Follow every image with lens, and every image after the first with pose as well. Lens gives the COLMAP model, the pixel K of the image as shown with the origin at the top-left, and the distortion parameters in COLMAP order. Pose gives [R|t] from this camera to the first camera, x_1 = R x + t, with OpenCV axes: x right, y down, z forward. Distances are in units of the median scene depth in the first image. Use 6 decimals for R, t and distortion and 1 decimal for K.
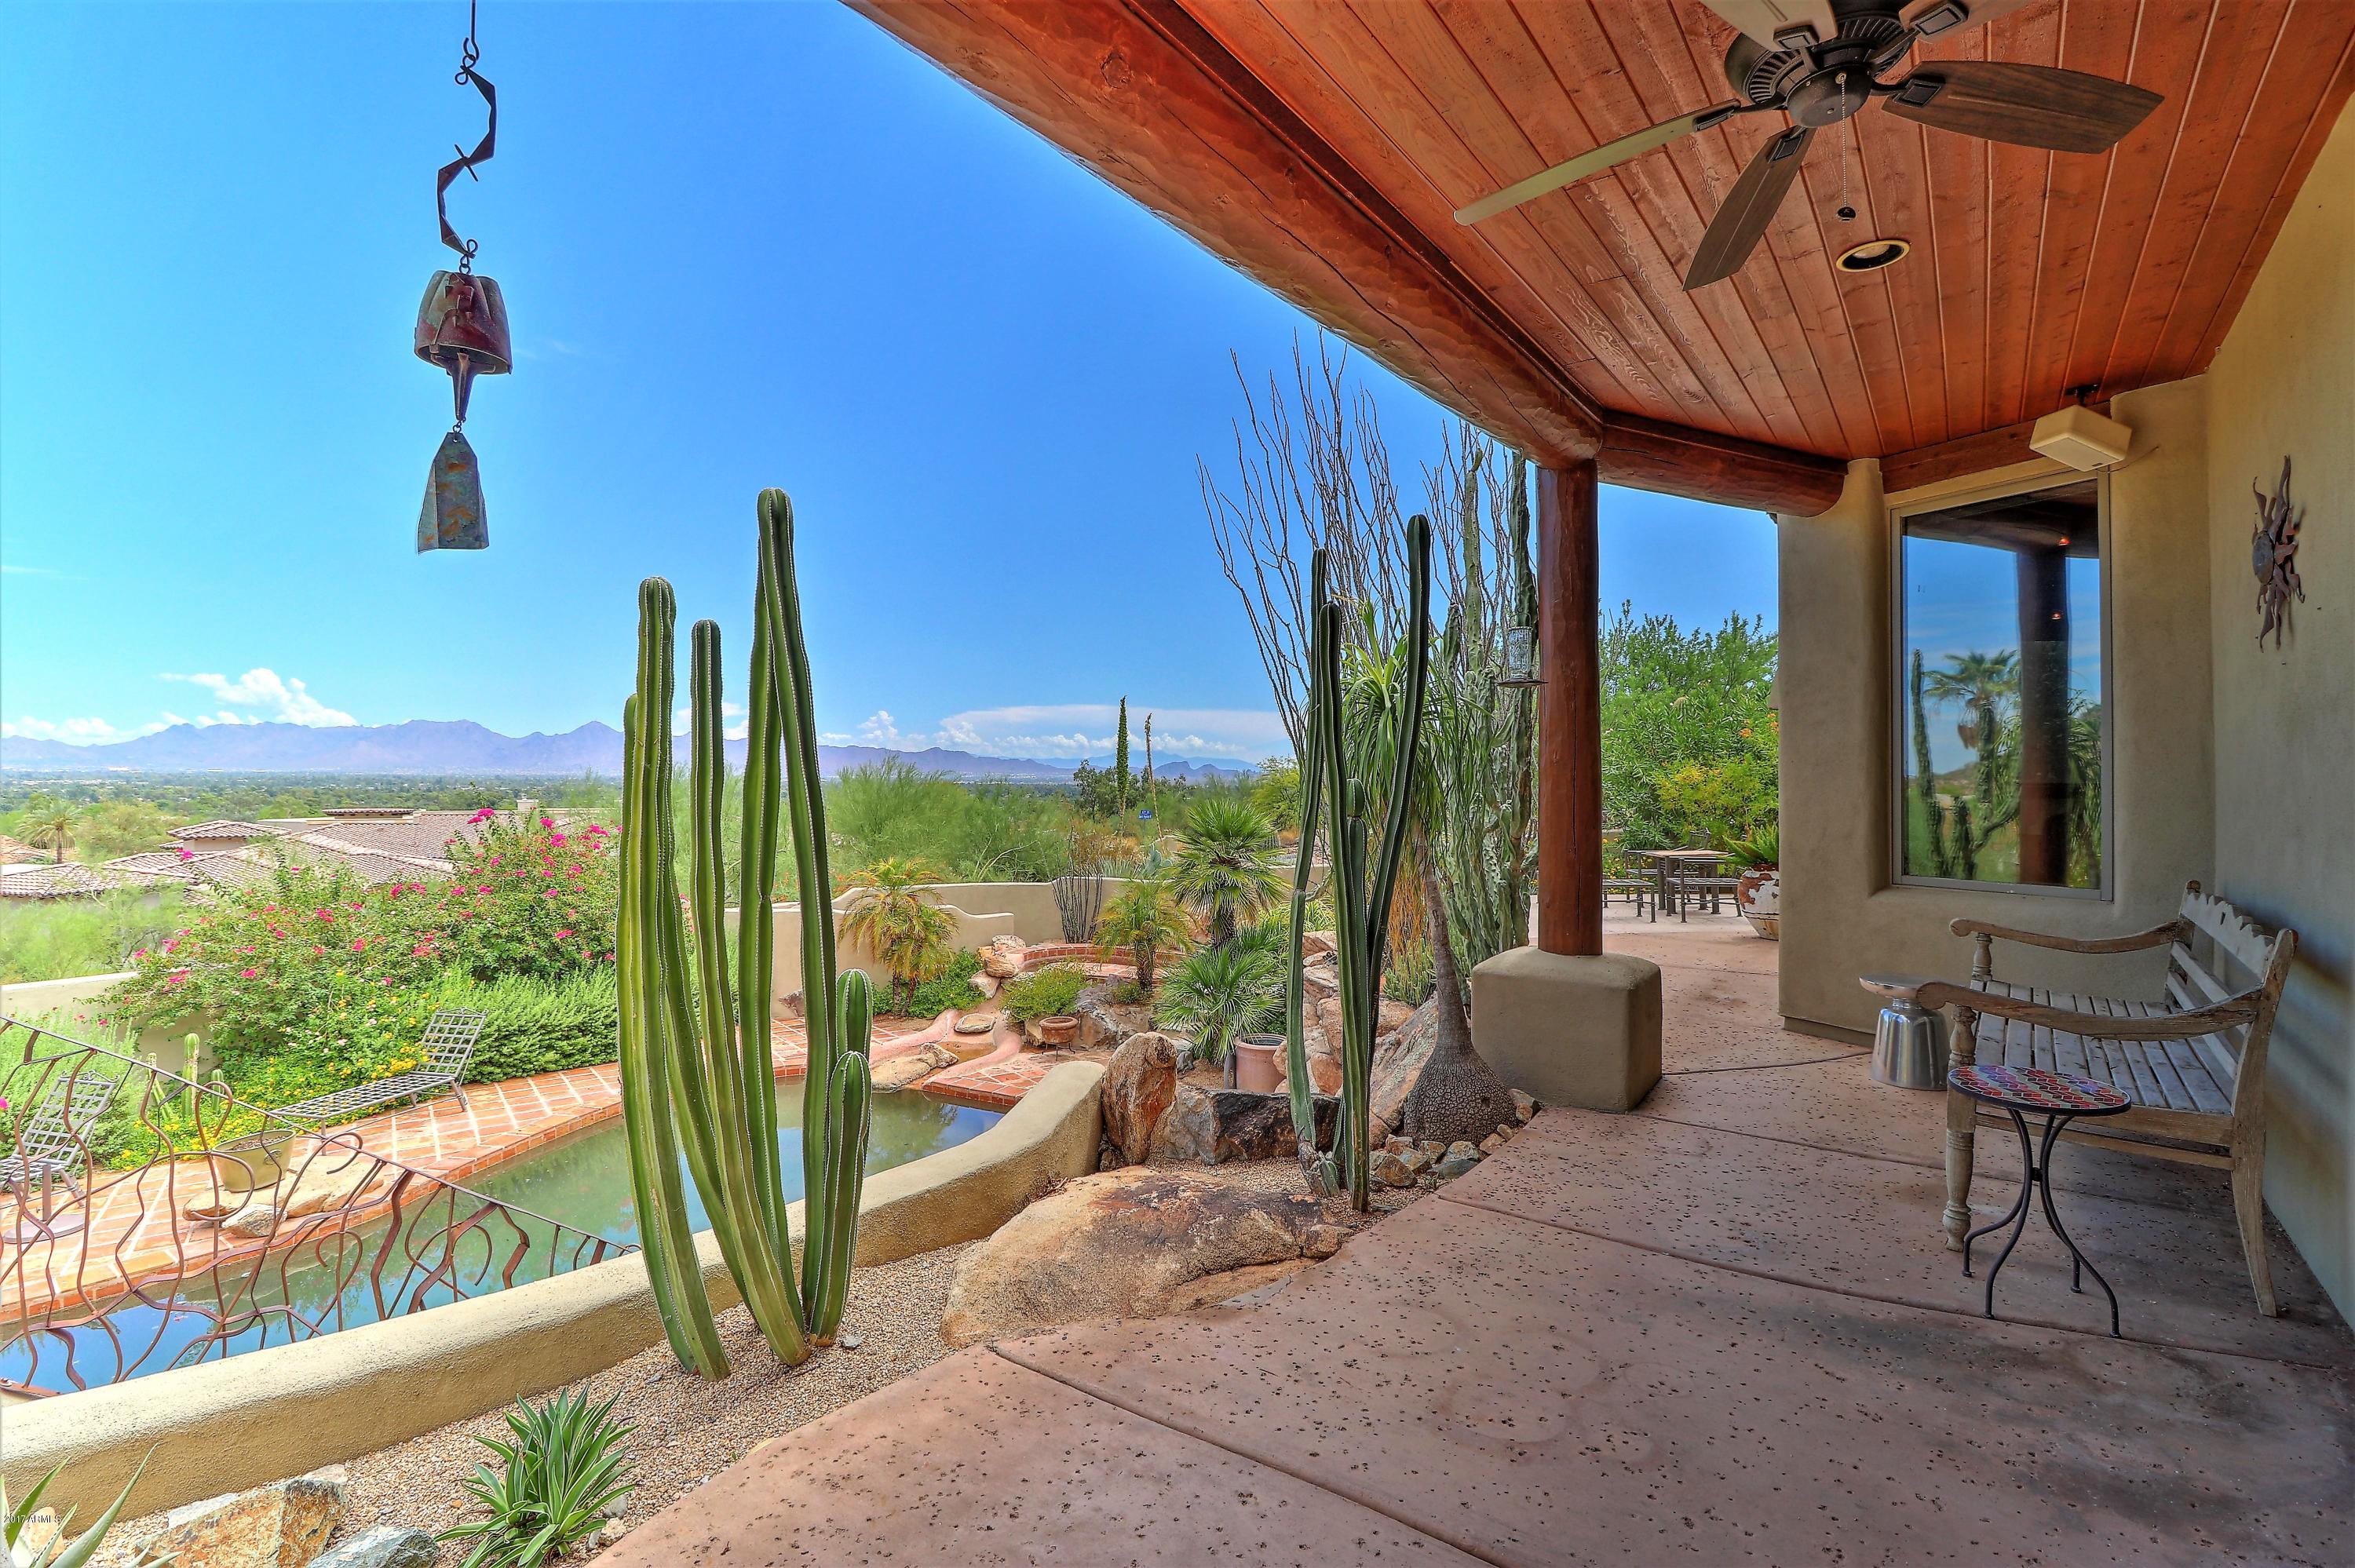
lens RADIAL K [[1088.2, 0, 1165.0], [0, 1088.2, 759.4], [0, 0, 1]] dist [0.001939, -0.014876]
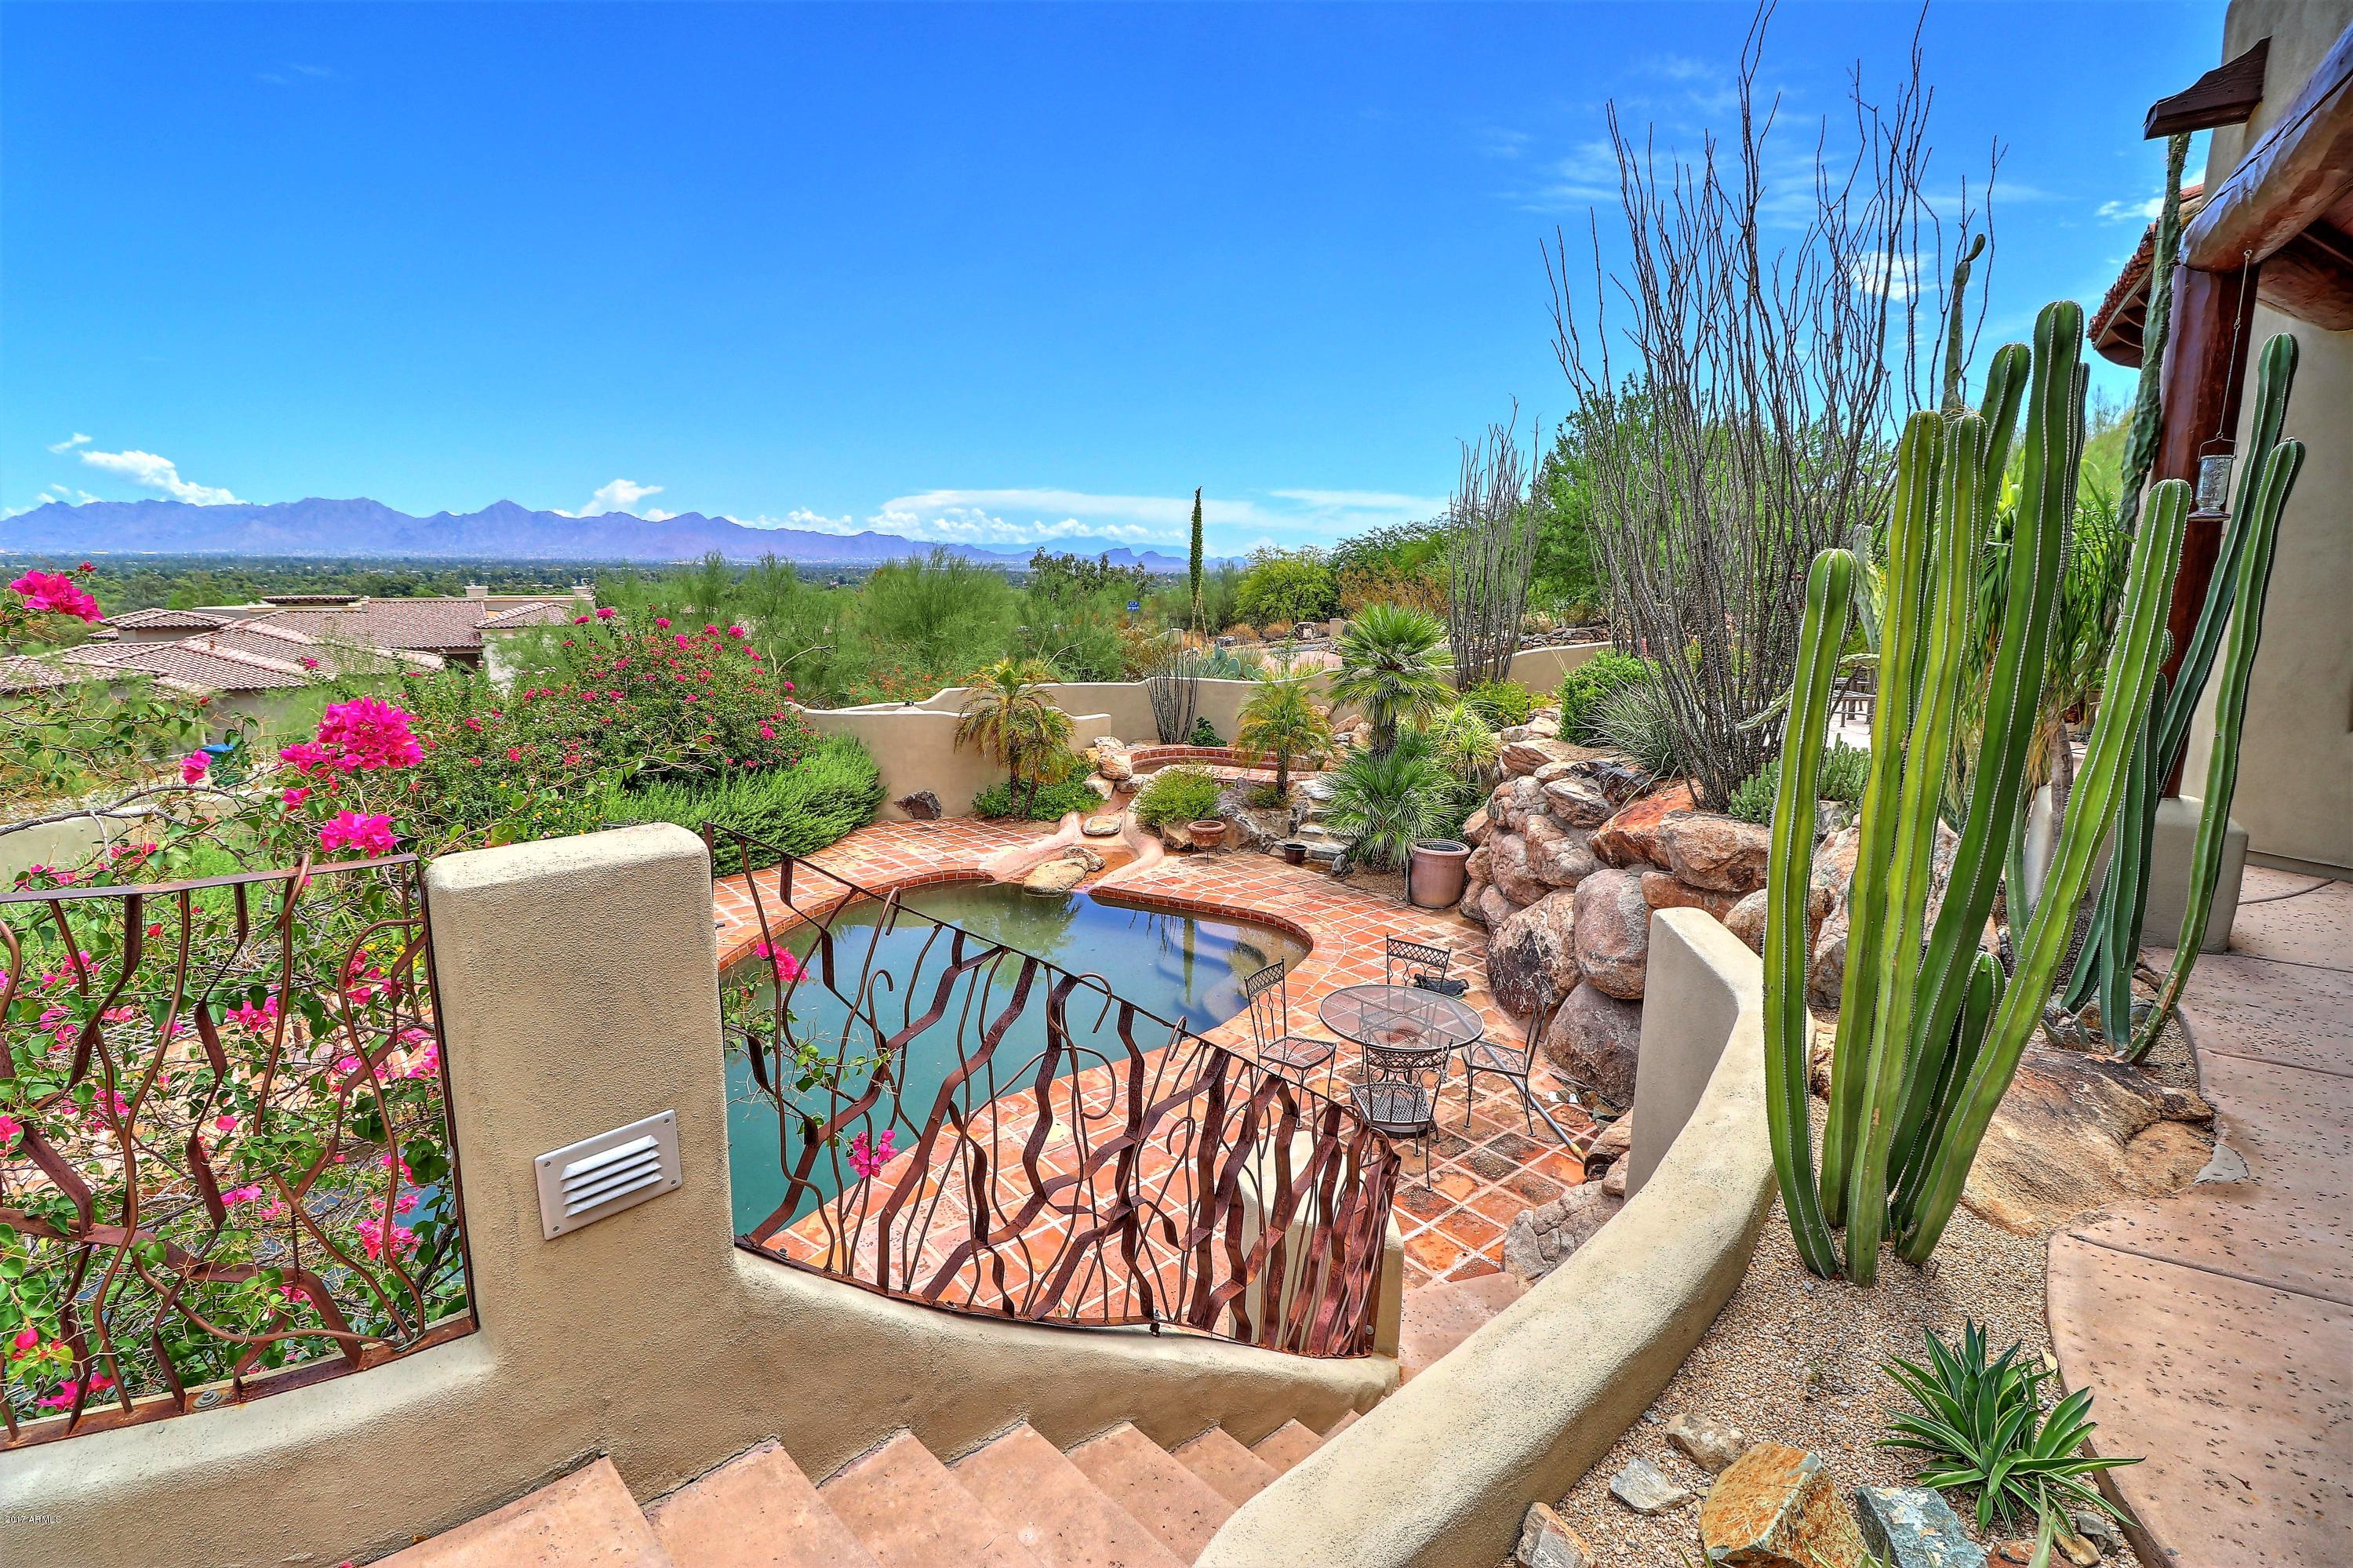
lens RADIAL K [[1087.5, 0, 1164.0], [0, 1087.5, 759.4], [0, 0, 1]] dist [0.001939, -0.014876]
pose [[0.998735, -0.001226, 0.050276, -0.166812], [-0.008461, 0.981356, 0.192010, -0.009687], [-0.049574, -0.192193, 0.980104, 0.028153]]
